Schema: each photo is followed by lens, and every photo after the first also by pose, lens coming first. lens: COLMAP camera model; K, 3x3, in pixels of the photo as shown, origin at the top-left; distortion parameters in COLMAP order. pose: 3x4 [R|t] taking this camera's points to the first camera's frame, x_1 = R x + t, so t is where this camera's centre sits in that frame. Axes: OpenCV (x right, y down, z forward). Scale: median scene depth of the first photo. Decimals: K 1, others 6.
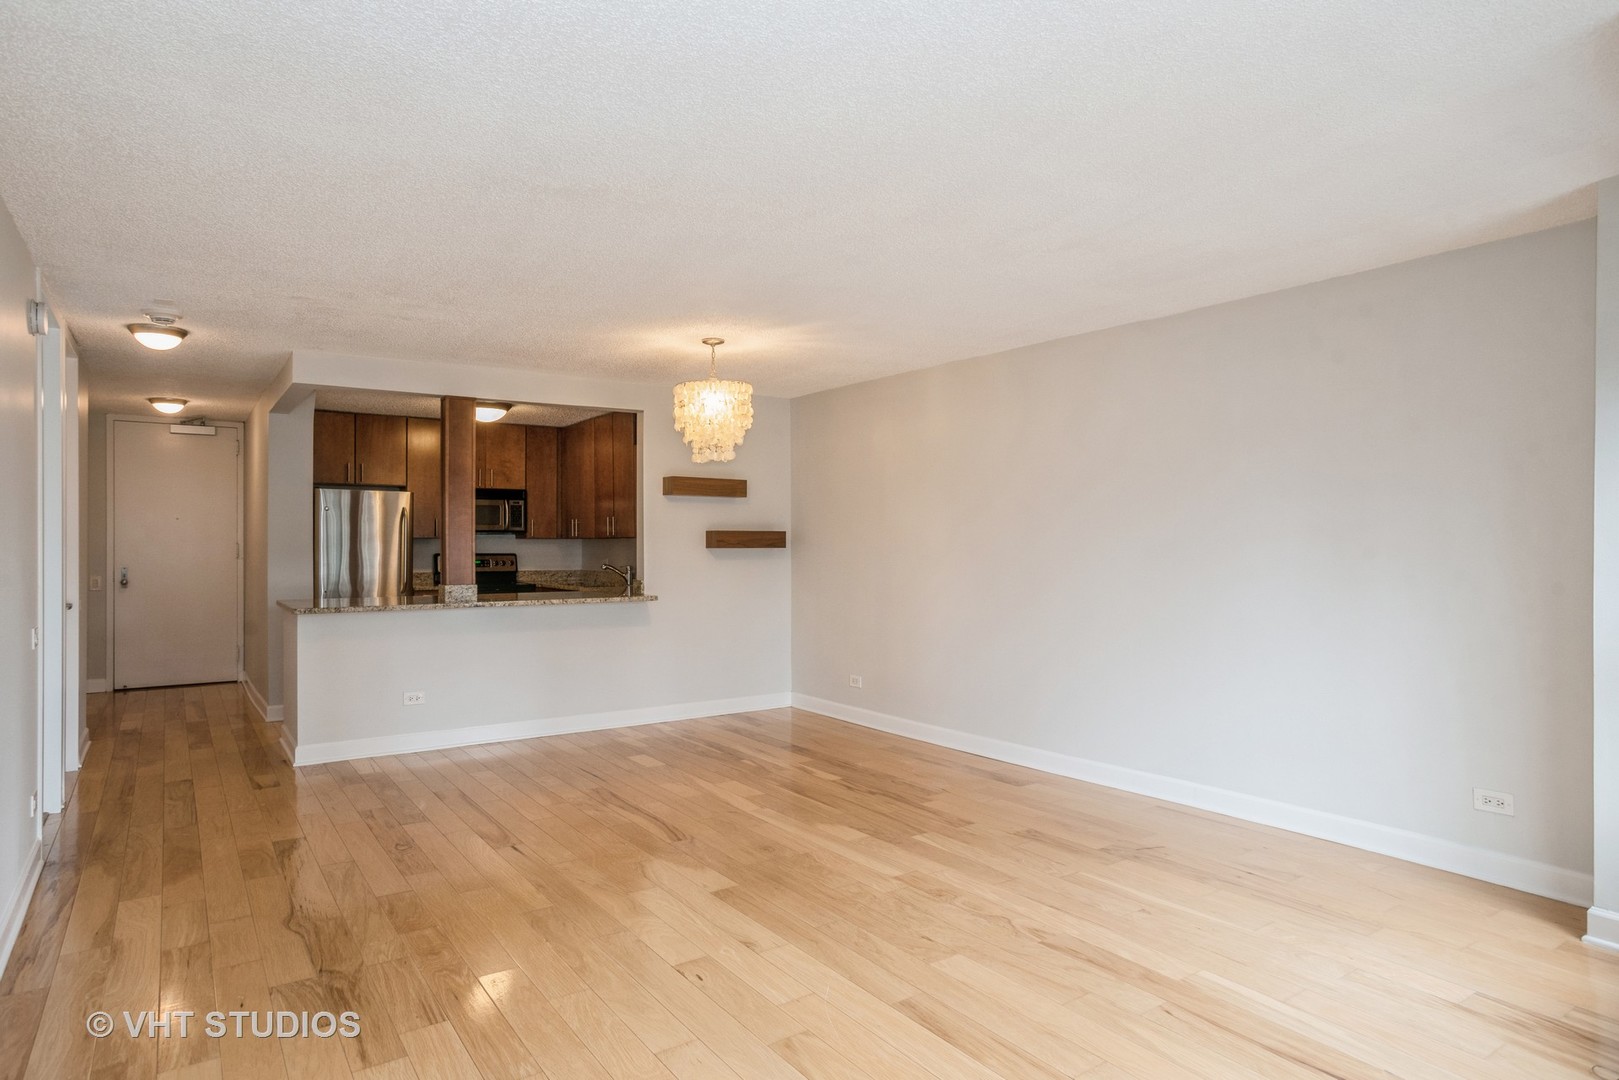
lens RADIAL K [[948.9, 0, 817.0], [0, 948.9, 542.1], [0, 0, 1]] dist [-0.031118, 0.041048]
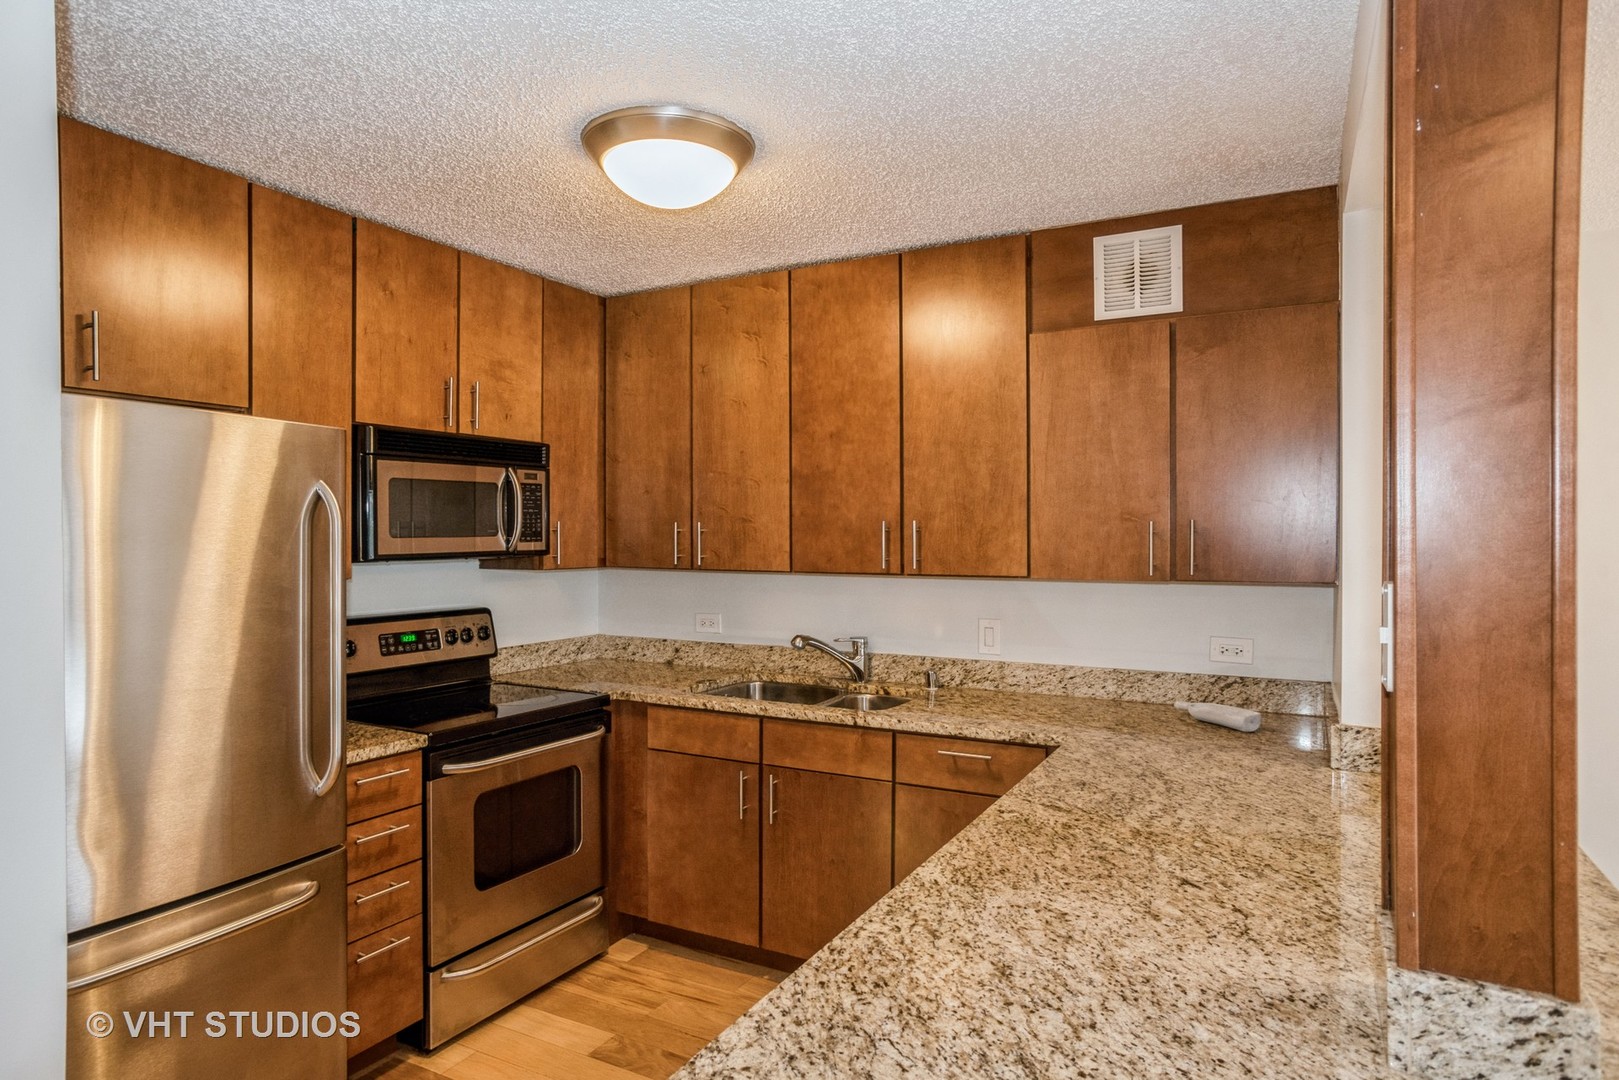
lens RADIAL K [[948.9, 0, 812.7], [0, 948.9, 534.5], [0, 0, 1]] dist [-0.031118, 0.041048]
pose [[0.896388, 0.000441, 0.443269, -0.423299], [-0.003620, 0.999973, 0.006325, -0.023659], [-0.443255, -0.007274, 0.896366, 0.679262]]
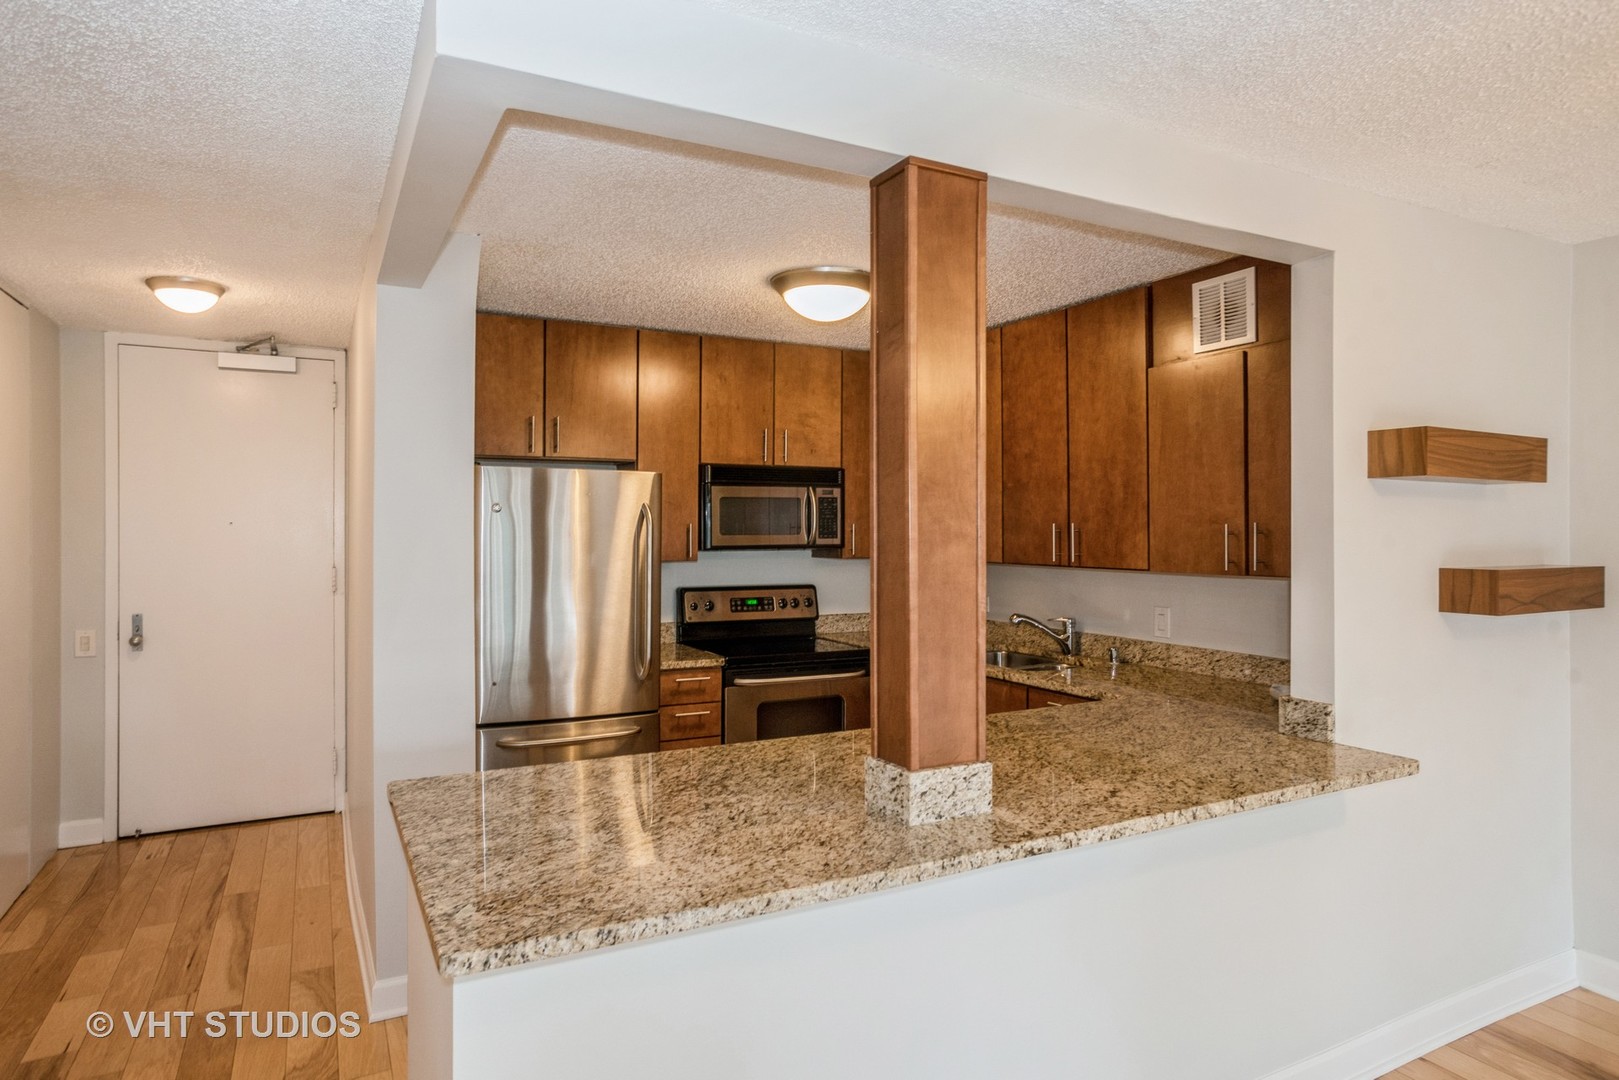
lens RADIAL K [[948.9, 0, 813.7], [0, 948.9, 526.3], [0, 0, 1]] dist [-0.031118, 0.041048]
pose [[0.993686, 0.002352, -0.112177, -0.293306], [-0.002059, 0.999994, 0.002734, -0.026446], [0.112182, -0.002486, 0.993685, 0.518532]]
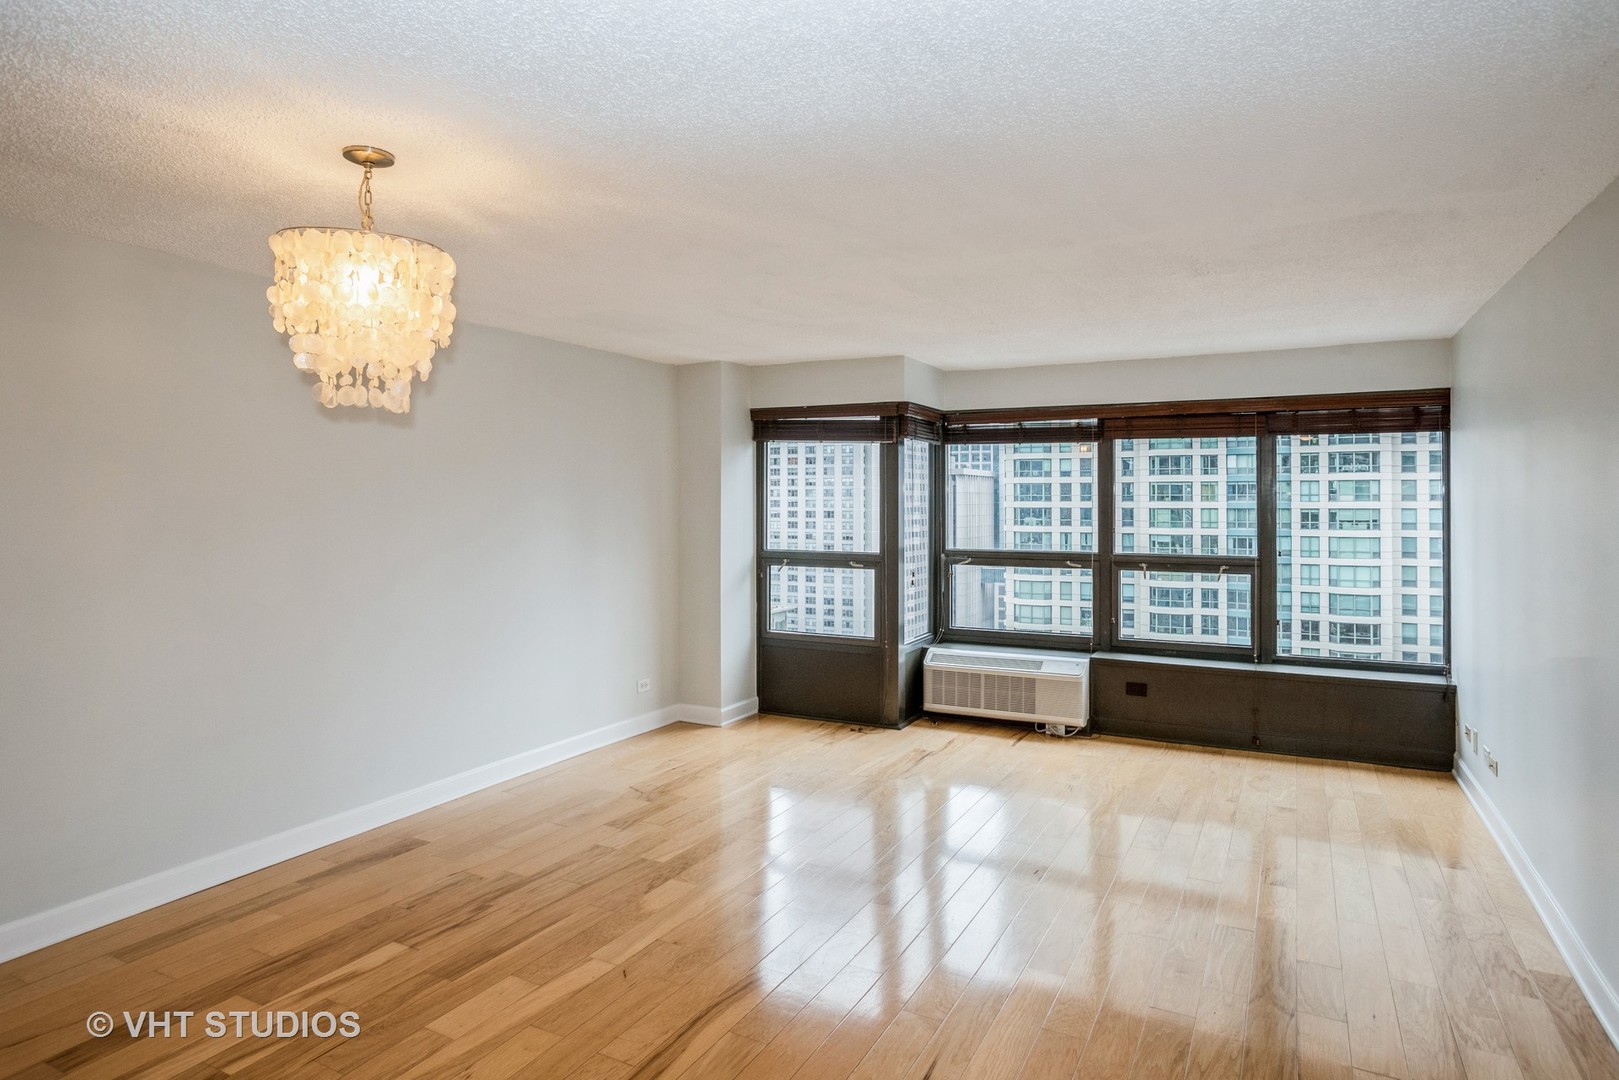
lens RADIAL K [[948.9, 0, 799.5], [0, 948.9, 493.6], [0, 0, 1]] dist [-0.031118, 0.041048]
pose [[-0.456603, 0.018987, 0.889468, -0.592859], [0.006312, 0.999816, -0.018103, -0.022025], [-0.889648, -0.002651, -0.456639, 0.983202]]
